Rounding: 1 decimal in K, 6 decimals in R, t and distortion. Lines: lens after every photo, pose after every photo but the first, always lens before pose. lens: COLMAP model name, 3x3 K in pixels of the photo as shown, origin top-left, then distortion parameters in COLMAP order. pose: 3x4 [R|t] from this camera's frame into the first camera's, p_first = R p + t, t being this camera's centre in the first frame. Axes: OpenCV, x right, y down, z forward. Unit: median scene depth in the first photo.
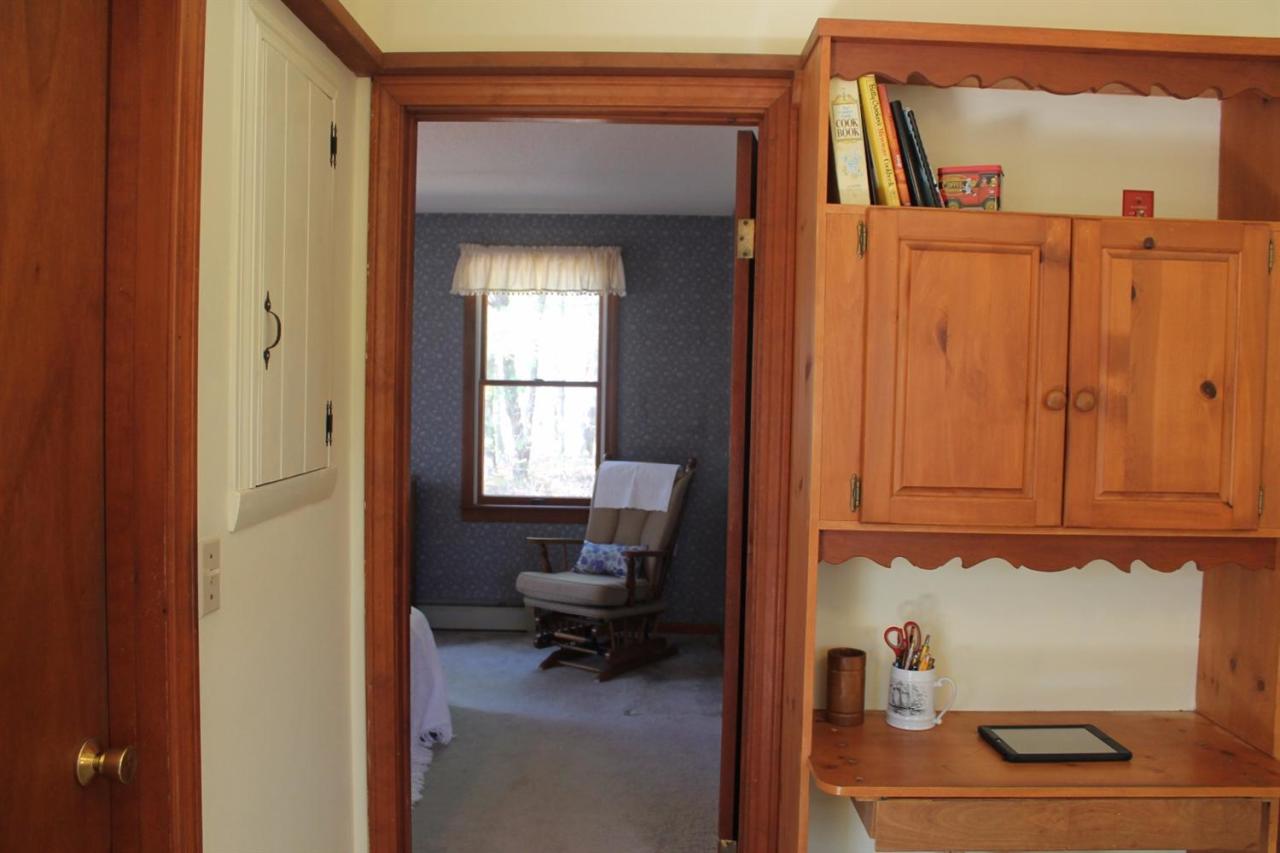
lens RADIAL K [[1166.0, 0, 639.4], [0, 1166.0, 379.2], [0, 0, 1]] dist [-0.099180, 0.008126]
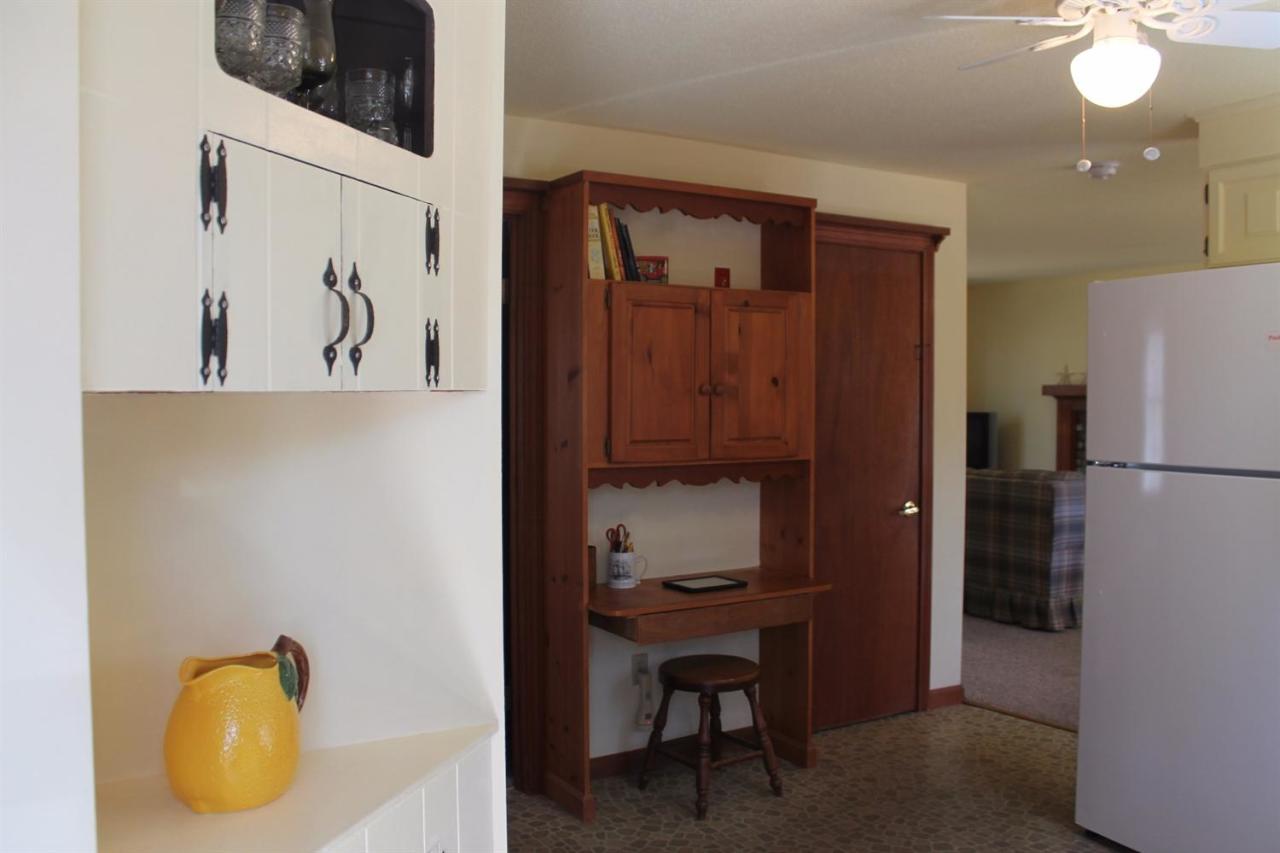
lens RADIAL K [[1119.4, 0, 640.8], [0, 1119.4, 426.4], [0, 0, 1]] dist [0.000706, 0.000428]
pose [[0.856228, -0.039652, 0.515074, -0.623331], [0.035019, 0.999212, 0.018708, 0.039133], [-0.515409, 0.002019, 0.856942, -0.453106]]
